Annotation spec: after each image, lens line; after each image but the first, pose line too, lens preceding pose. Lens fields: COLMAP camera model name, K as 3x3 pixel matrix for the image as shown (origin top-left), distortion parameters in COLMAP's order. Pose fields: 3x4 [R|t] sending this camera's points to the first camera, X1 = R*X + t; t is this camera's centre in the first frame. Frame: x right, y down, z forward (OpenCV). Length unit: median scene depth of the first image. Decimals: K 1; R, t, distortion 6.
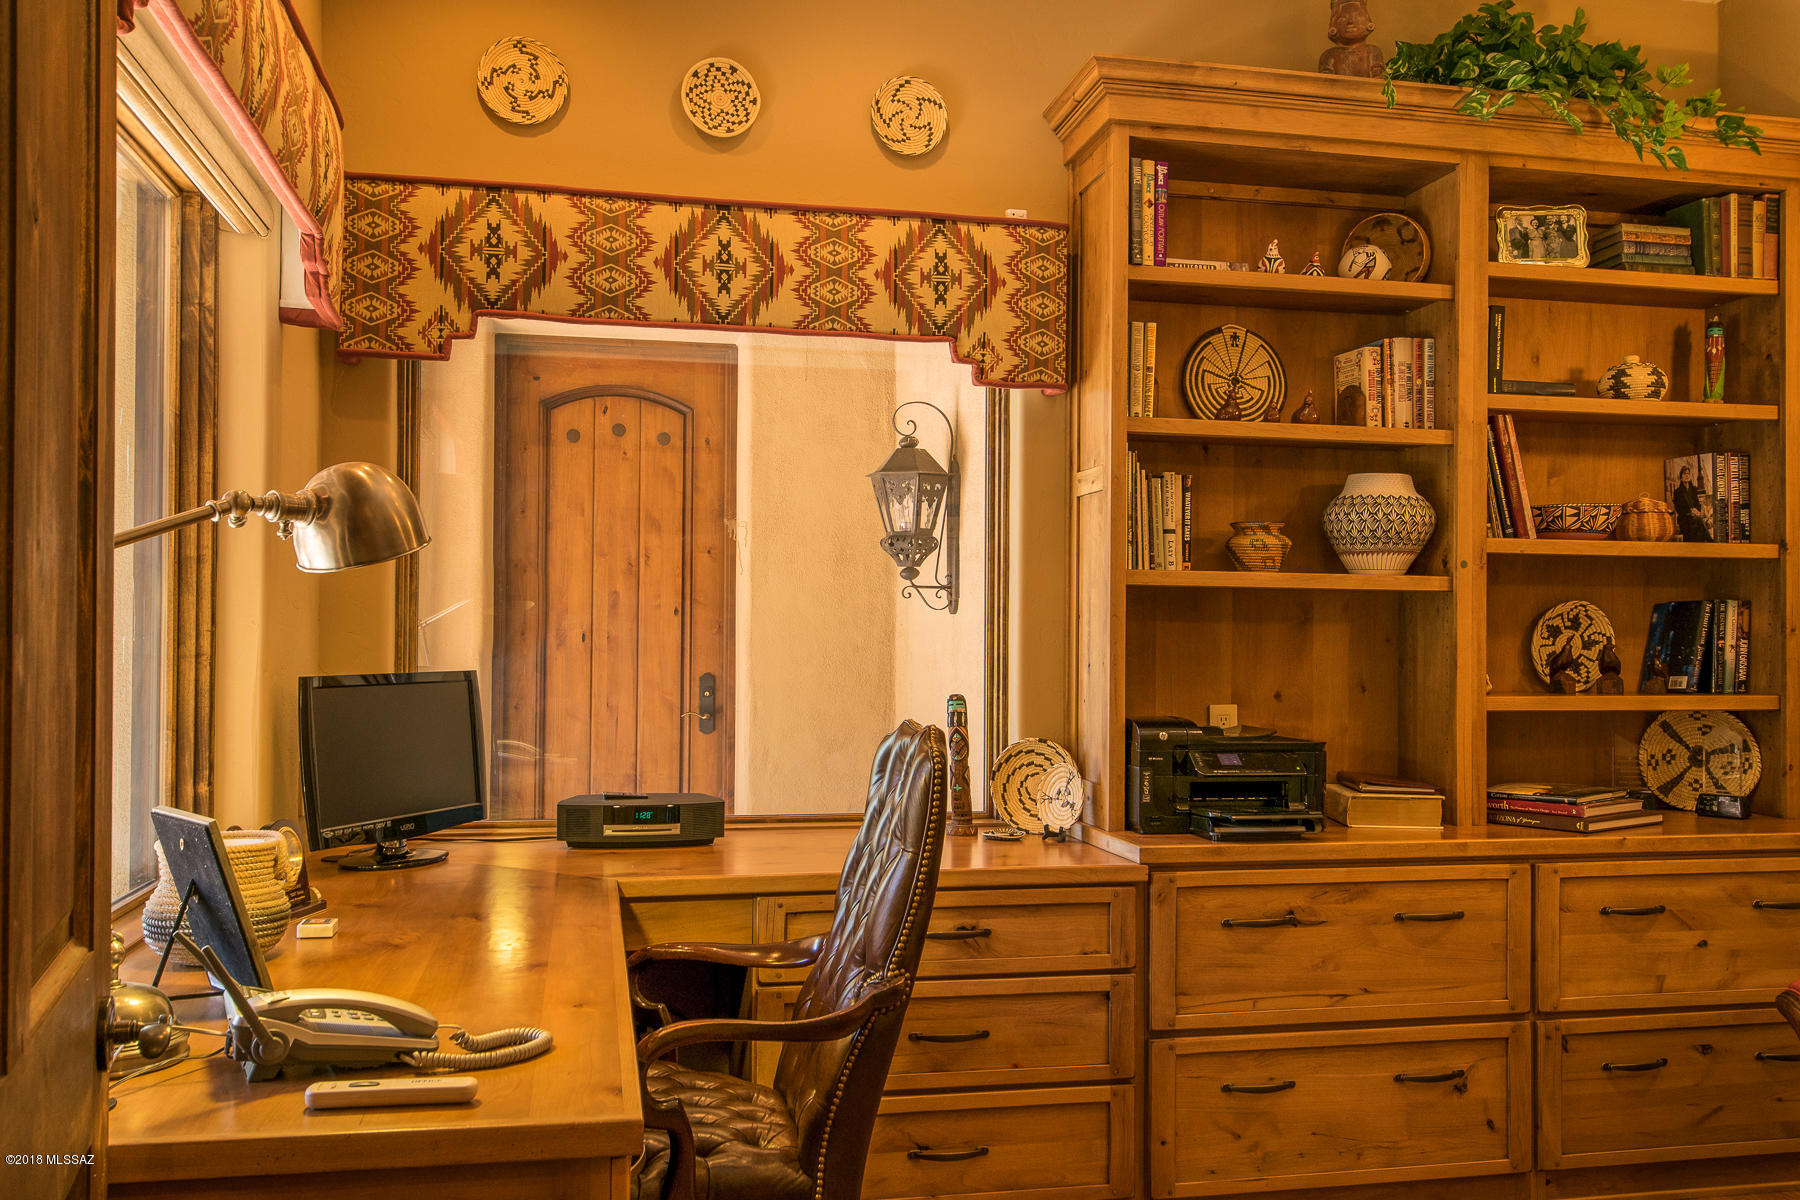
lens RADIAL K [[1431.6, 0, 880.5], [0, 1431.6, 626.6], [0, 0, 1]] dist [-0.007352, -0.041952]
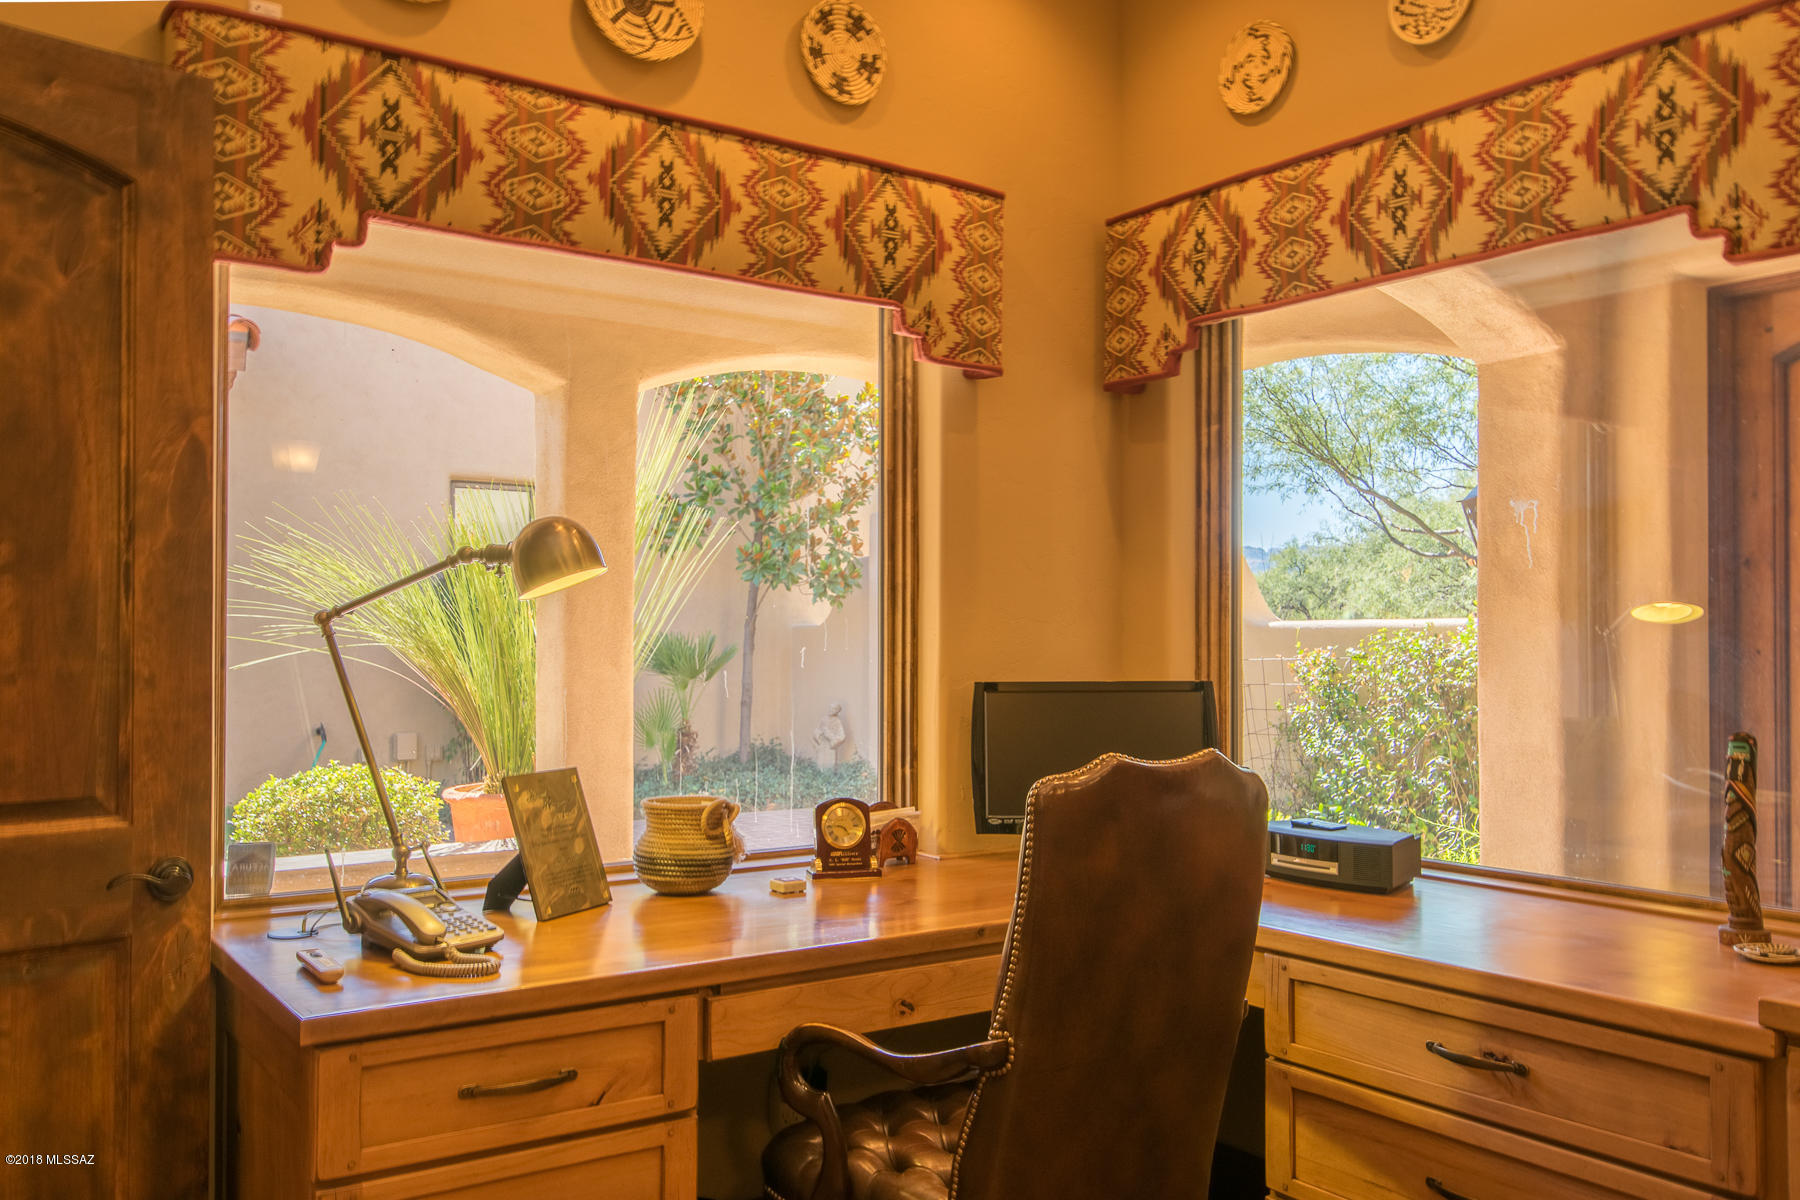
lens RADIAL K [[1431.6, 0, 880.5], [0, 1431.6, 626.6], [0, 0, 1]] dist [-0.007352, -0.041952]
pose [[0.393034, -0.015198, -0.919398, 0.525432], [0.006339, 0.999884, -0.013819, 0.004907], [0.919502, -0.000397, 0.393085, 0.391547]]
